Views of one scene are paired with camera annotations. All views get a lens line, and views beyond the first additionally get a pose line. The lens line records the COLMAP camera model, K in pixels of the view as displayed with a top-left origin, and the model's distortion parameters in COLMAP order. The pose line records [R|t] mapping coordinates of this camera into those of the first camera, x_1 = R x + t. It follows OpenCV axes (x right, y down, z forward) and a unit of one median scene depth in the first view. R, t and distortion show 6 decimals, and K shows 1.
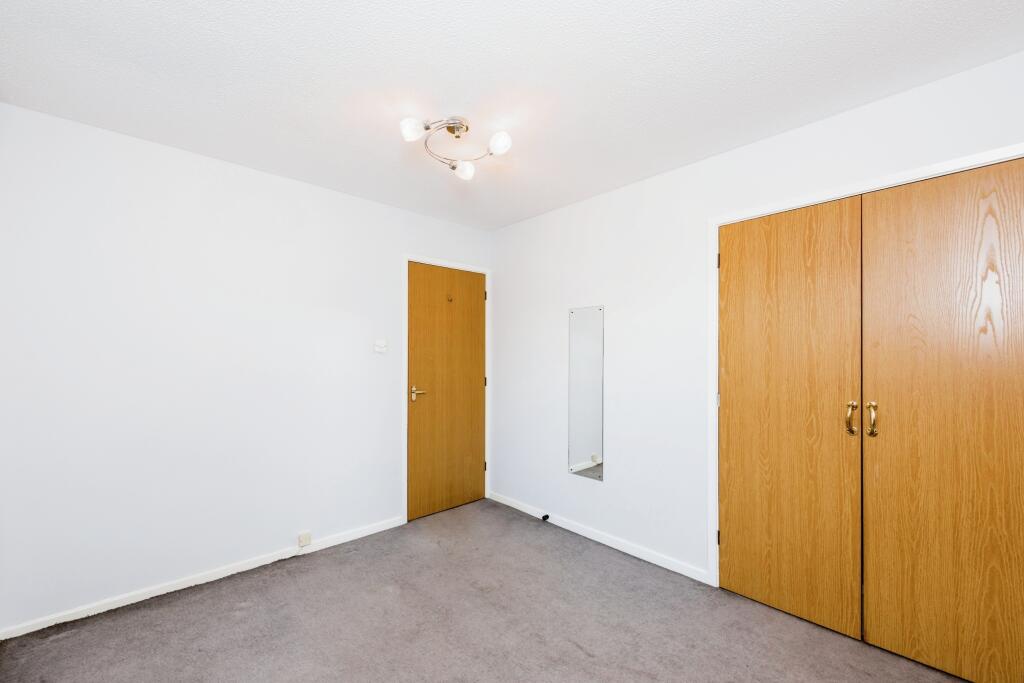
lens RADIAL K [[419.4, 0, 509.3], [0, 419.4, 354.7], [0, 0, 1]] dist [0.001891, -0.000999]
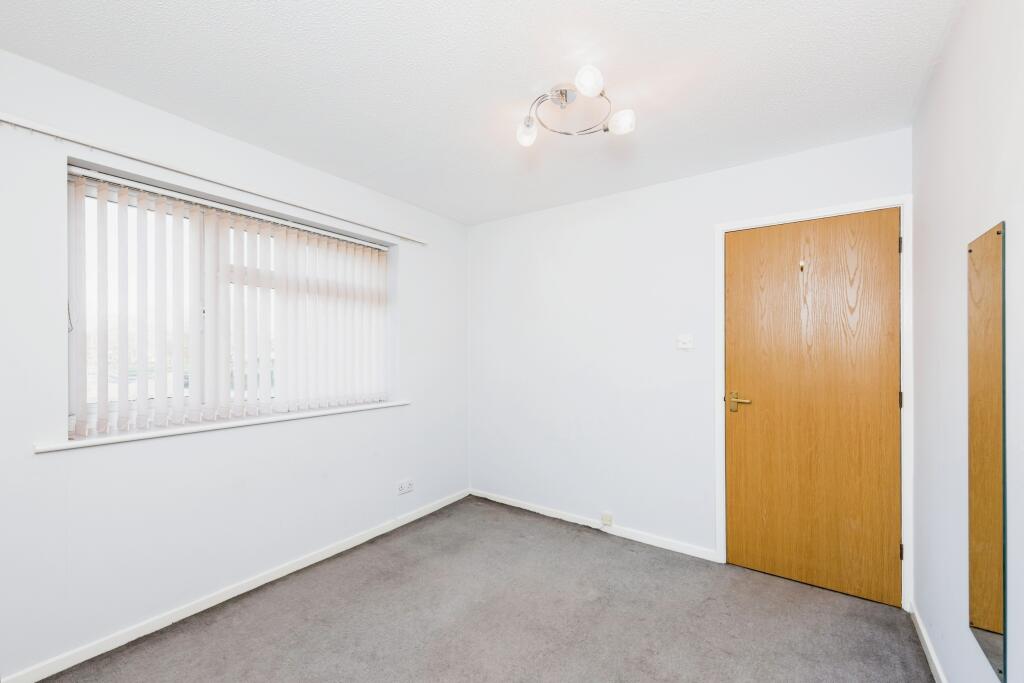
lens RADIAL K [[419.4, 0, 501.4], [0, 419.4, 351.0], [0, 0, 1]] dist [0.001891, -0.000999]
pose [[0.192945, 0.002574, -0.981206, 0.486130], [0.004791, 0.999982, 0.003565, -0.006202], [0.981198, -0.005389, 0.192929, 0.467725]]
